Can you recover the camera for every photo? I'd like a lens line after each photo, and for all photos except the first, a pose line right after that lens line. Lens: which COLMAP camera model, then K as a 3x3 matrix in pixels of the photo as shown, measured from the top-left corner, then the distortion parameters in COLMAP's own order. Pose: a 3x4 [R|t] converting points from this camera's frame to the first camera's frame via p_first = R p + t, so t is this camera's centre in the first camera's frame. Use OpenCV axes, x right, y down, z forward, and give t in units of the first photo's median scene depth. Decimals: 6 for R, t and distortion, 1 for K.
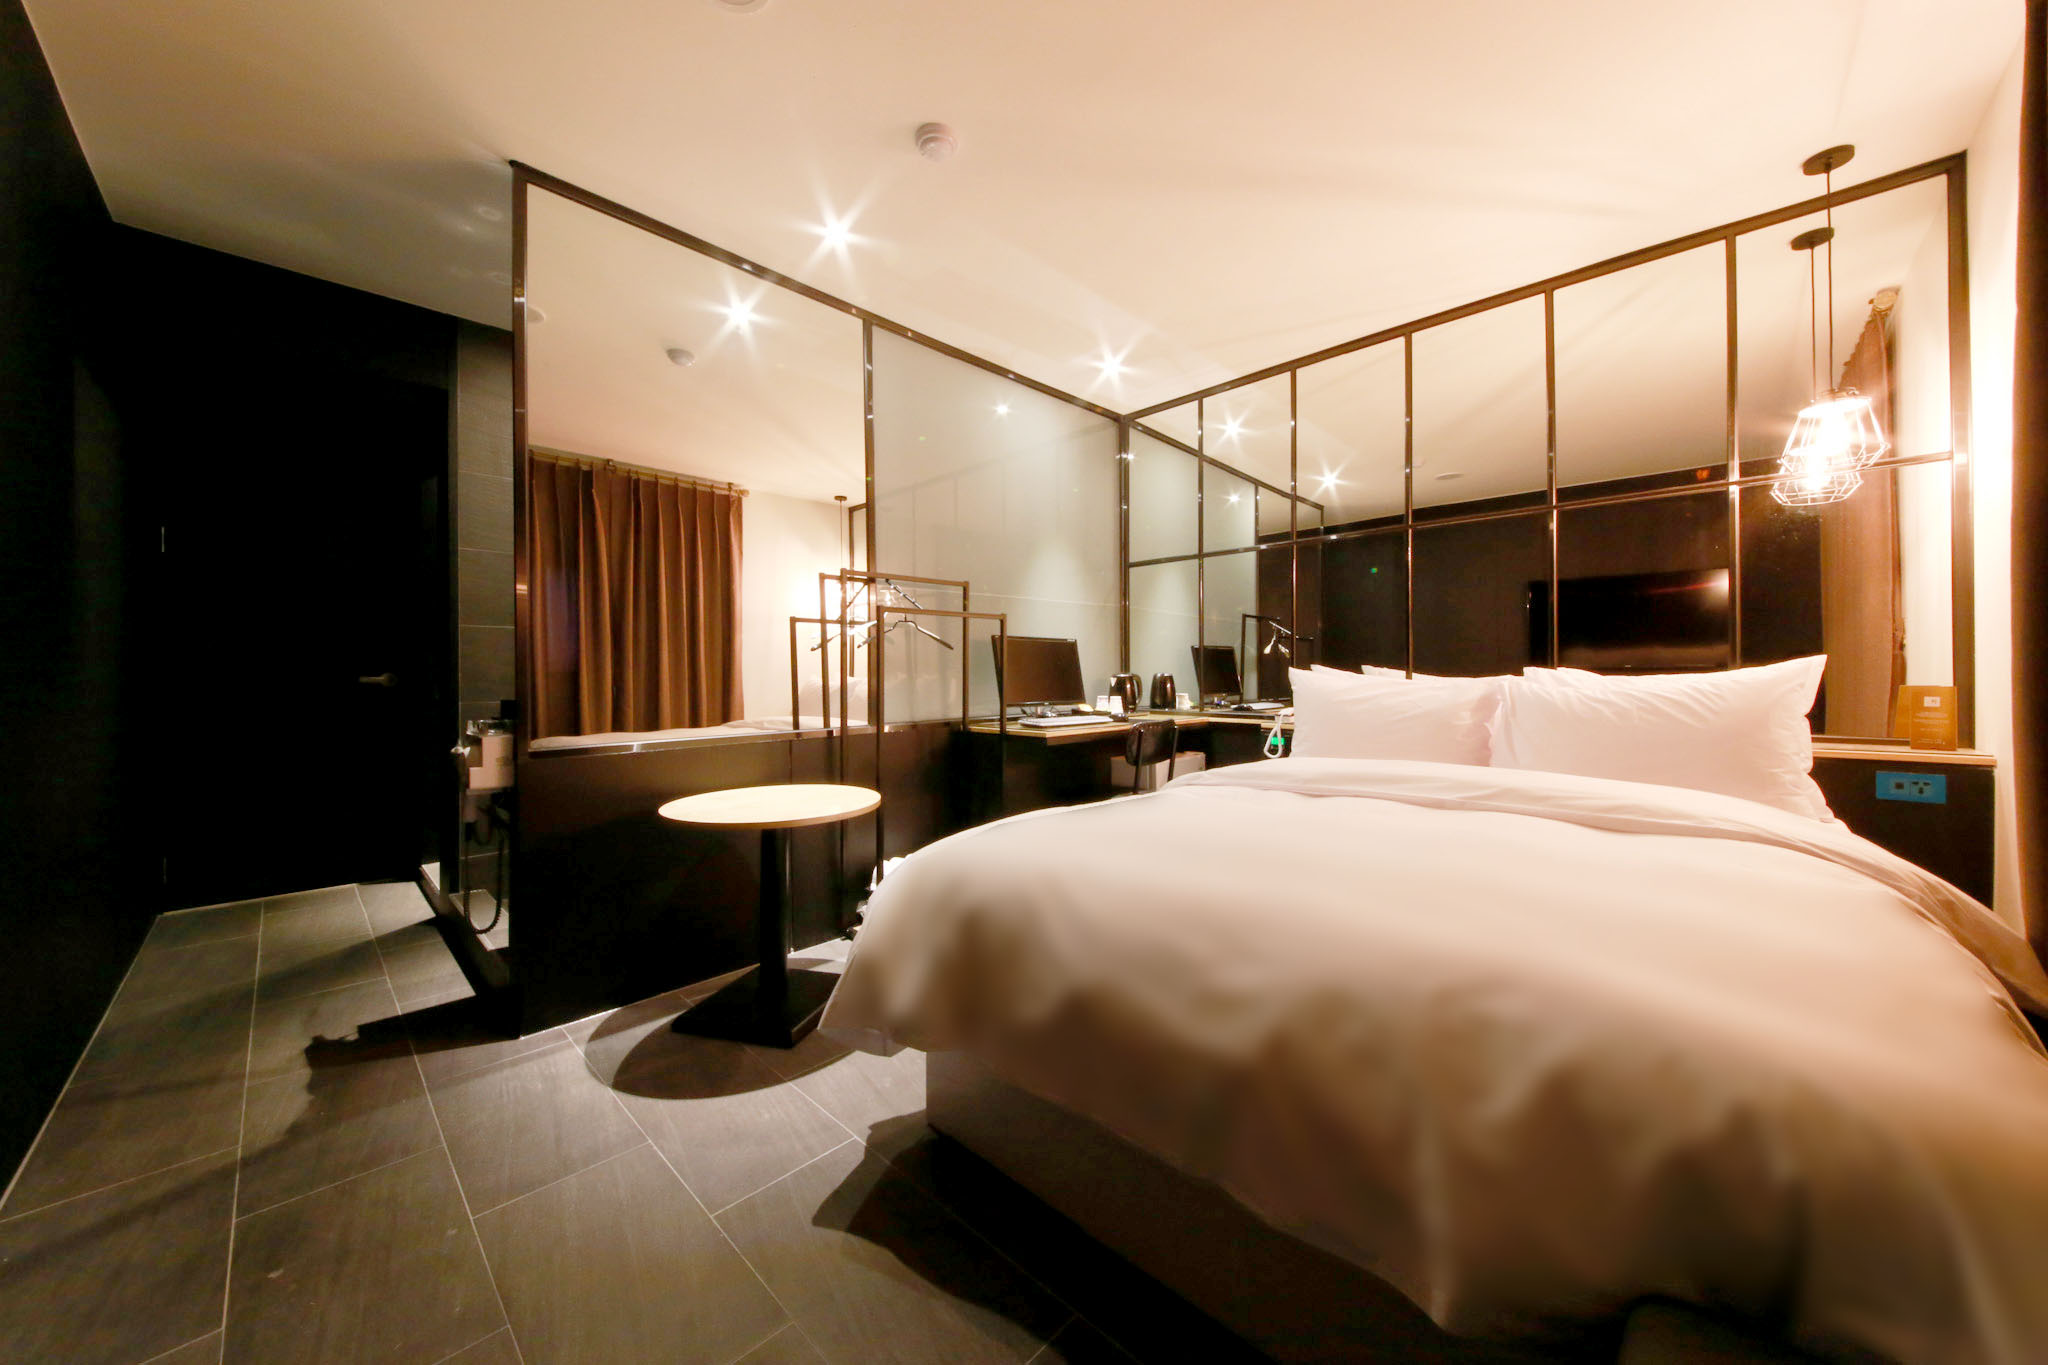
lens RADIAL K [[714.0, 0, 1023.3], [0, 714.0, 671.8], [0, 0, 1]] dist [0.018487, -0.010327]
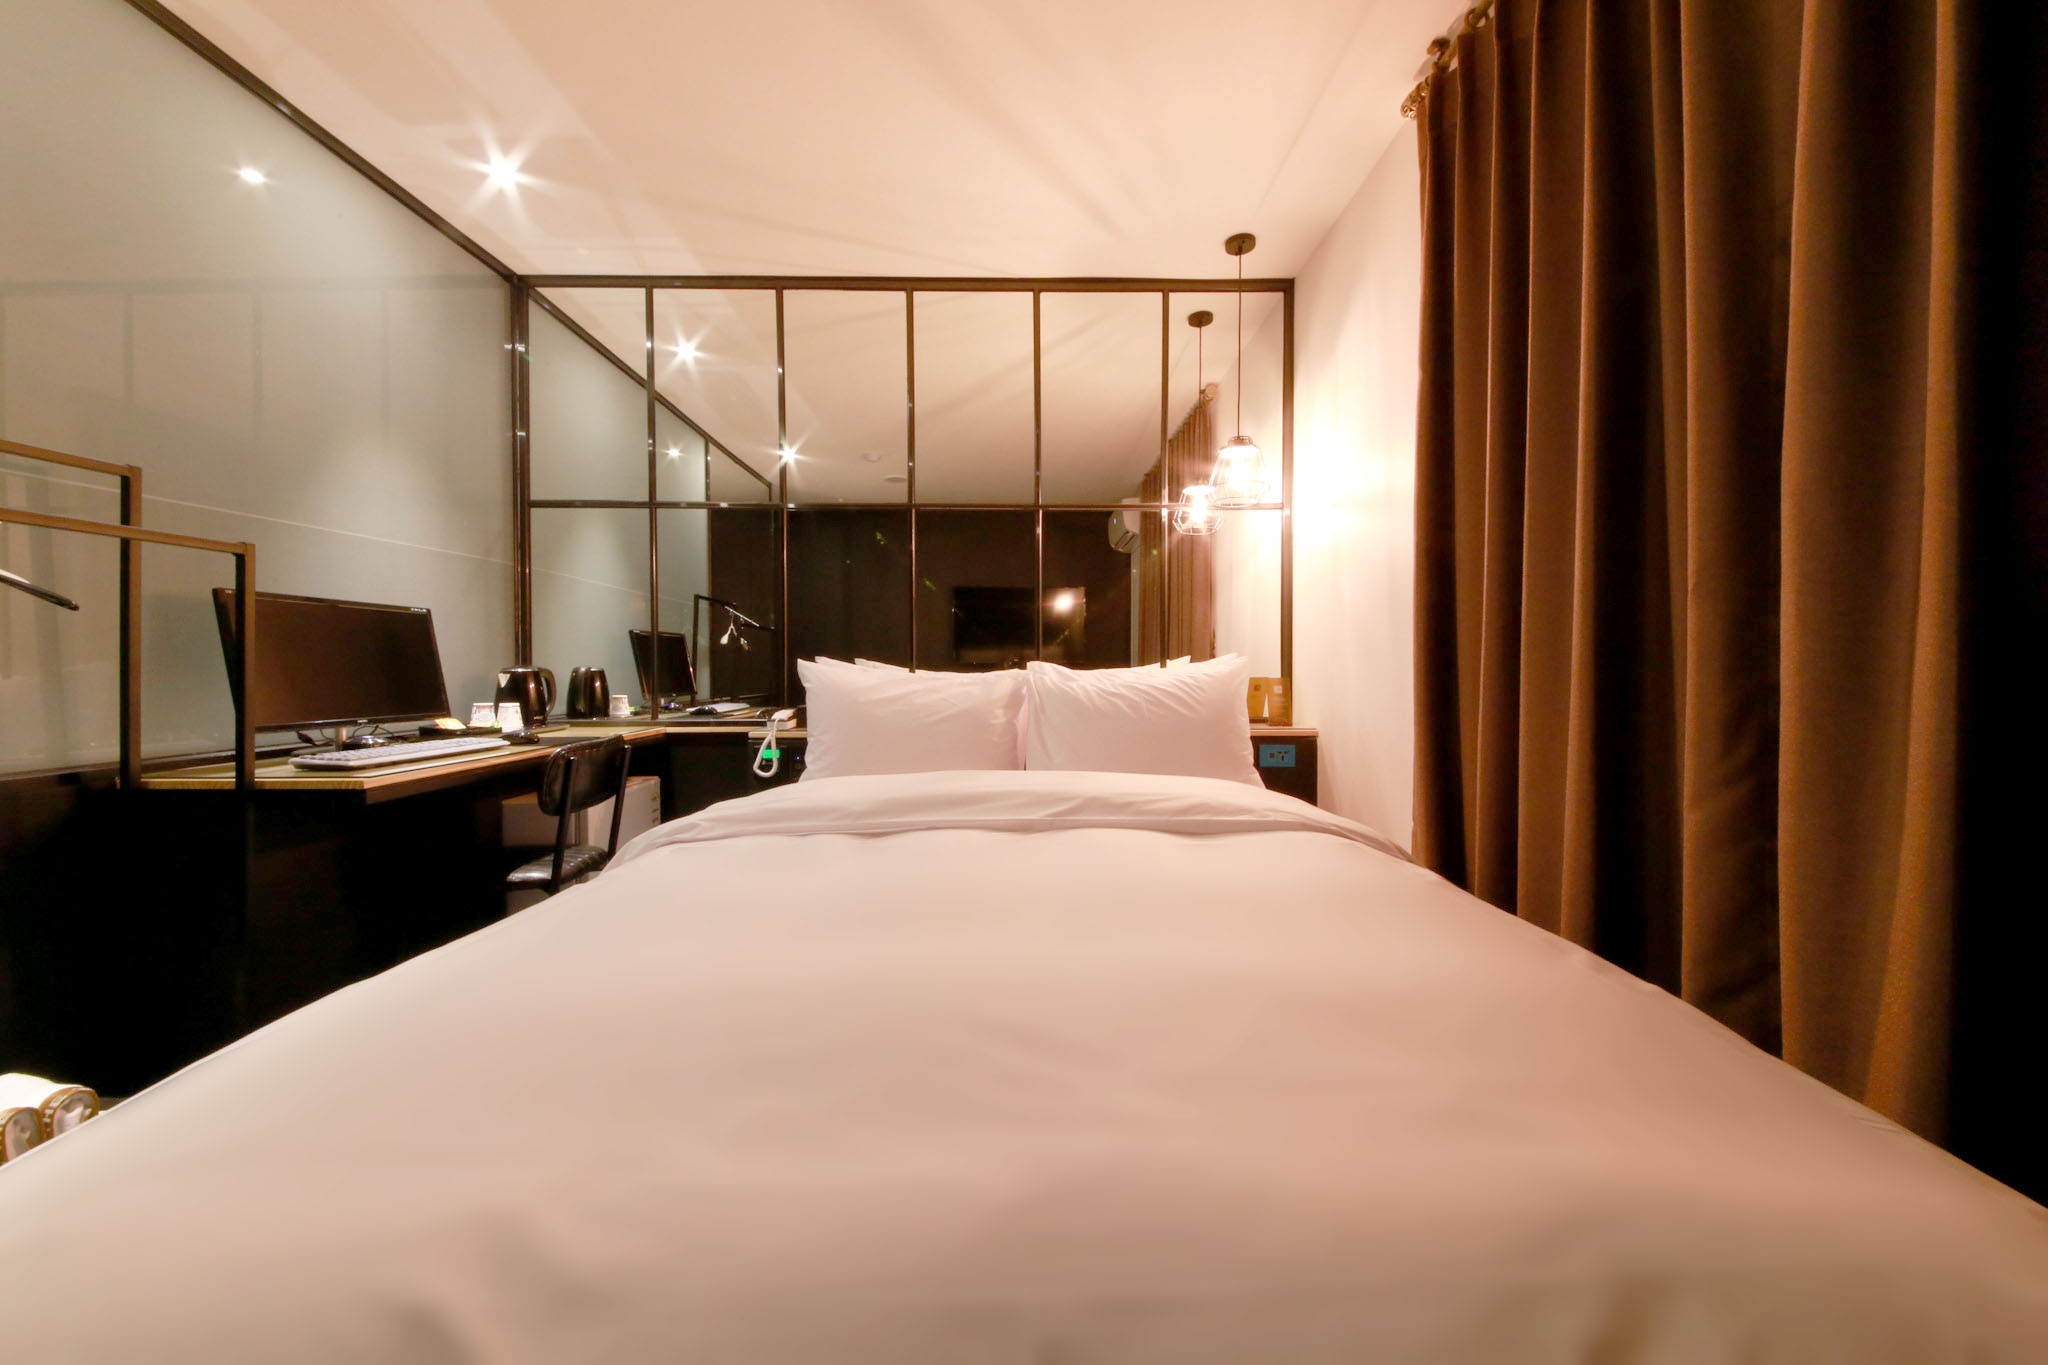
lens RADIAL K [[714.0, 0, 1023.3], [0, 714.0, 671.8], [0, 0, 1]] dist [0.018487, -0.010327]
pose [[0.710434, -0.001922, 0.703761, 0.003598], [-0.002458, 0.999983, 0.005213, 0.002357], [-0.703760, -0.005433, 0.710418, 0.238052]]
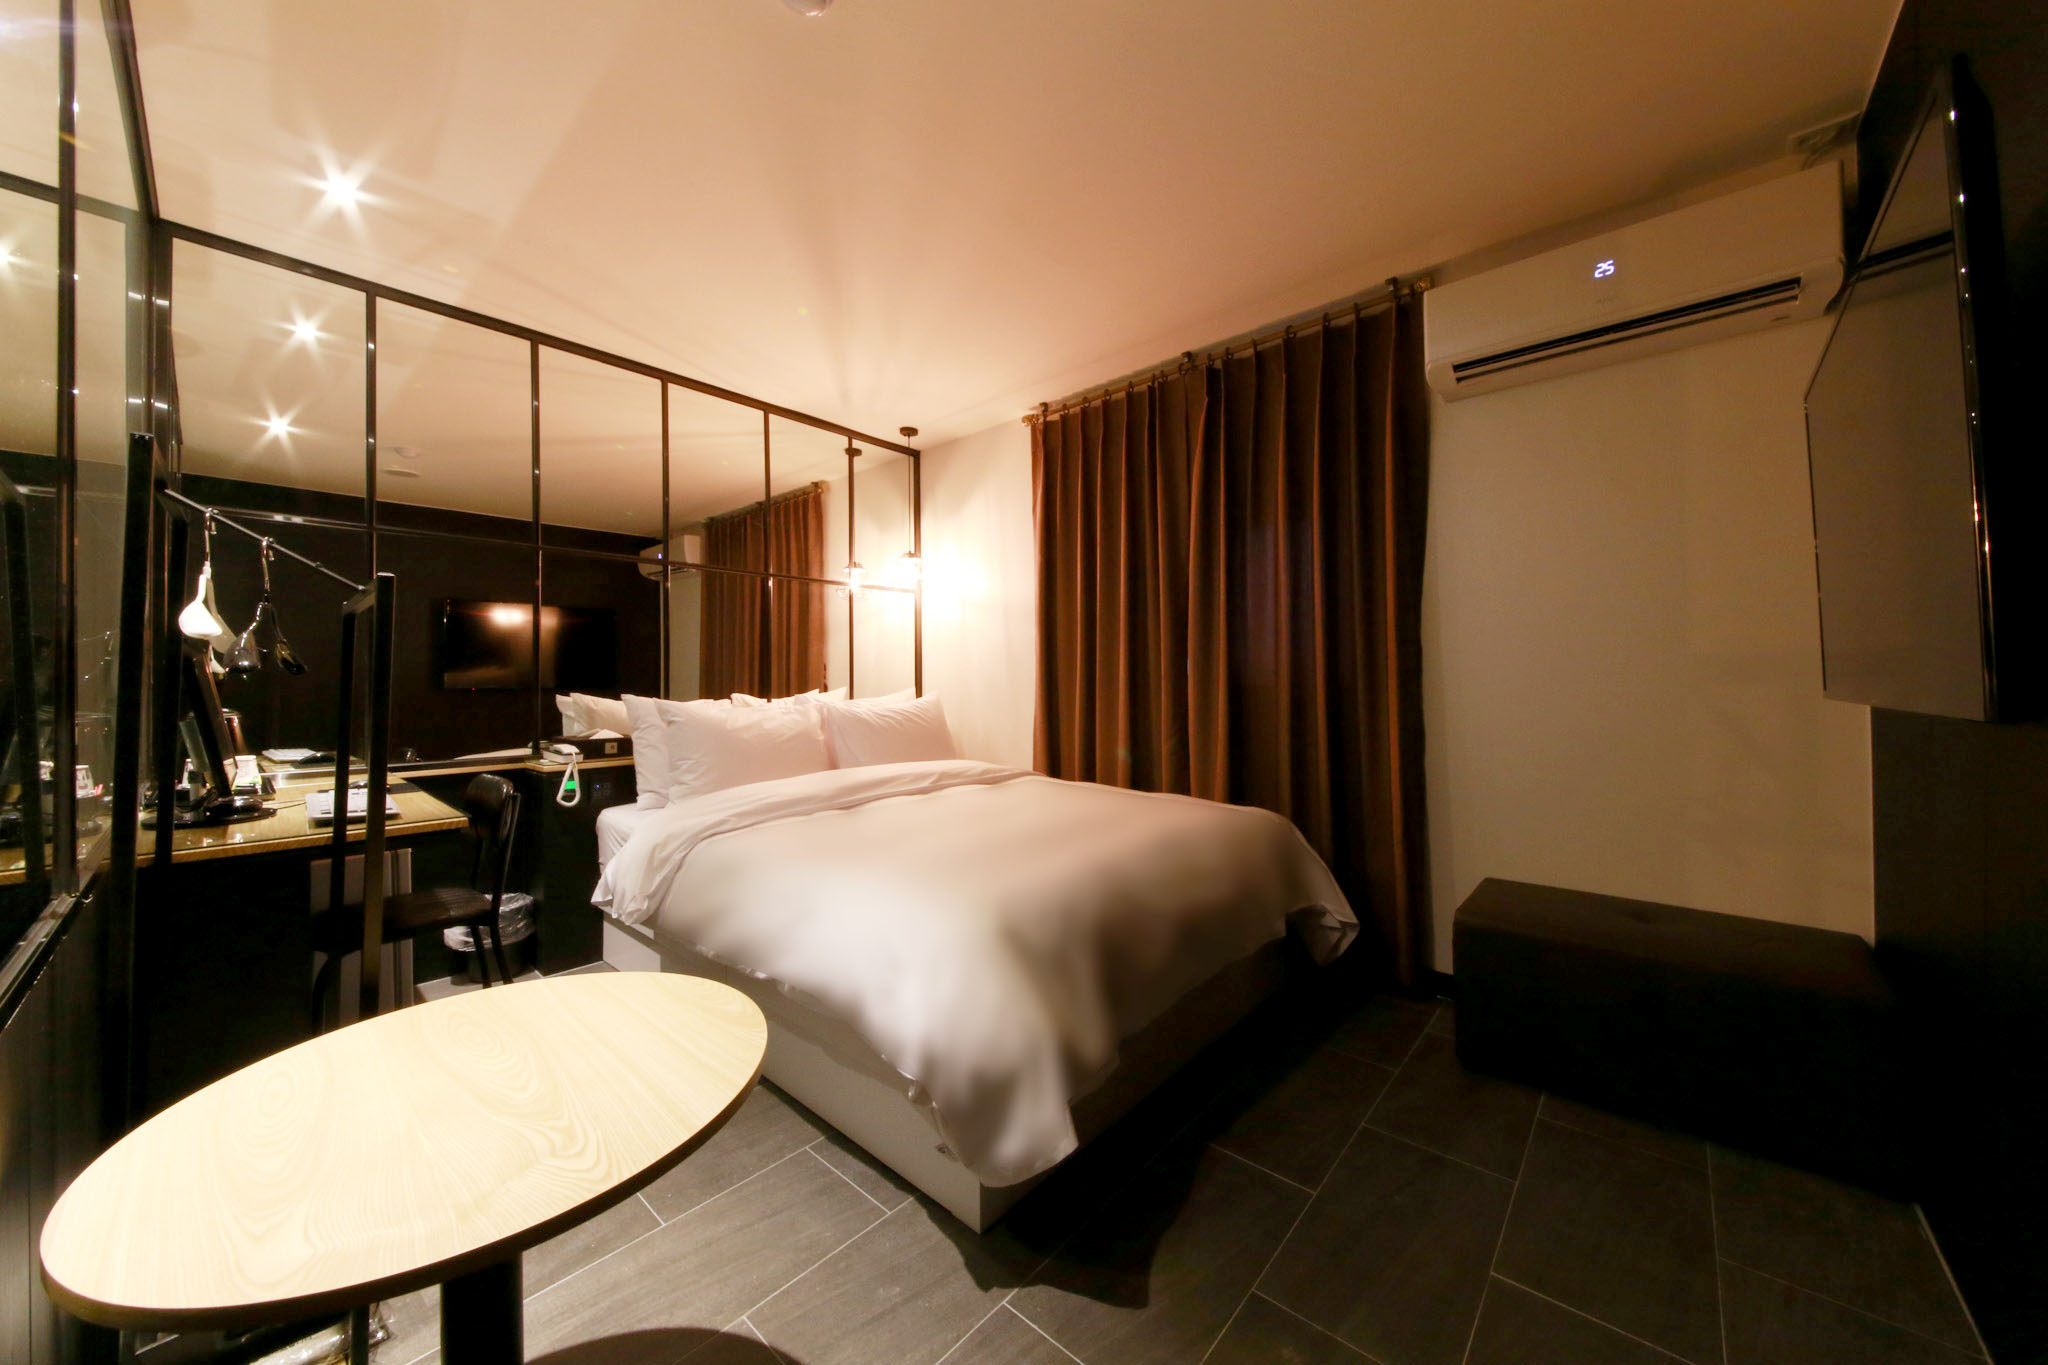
lens RADIAL K [[714.0, 0, 1023.3], [0, 714.0, 671.8], [0, 0, 1]] dist [0.018487, -0.010327]
pose [[-0.049229, 0.018639, 0.998614, -0.497112], [0.006472, 0.999811, -0.018342, -0.017073], [-0.998767, 0.005560, -0.049340, 0.483216]]
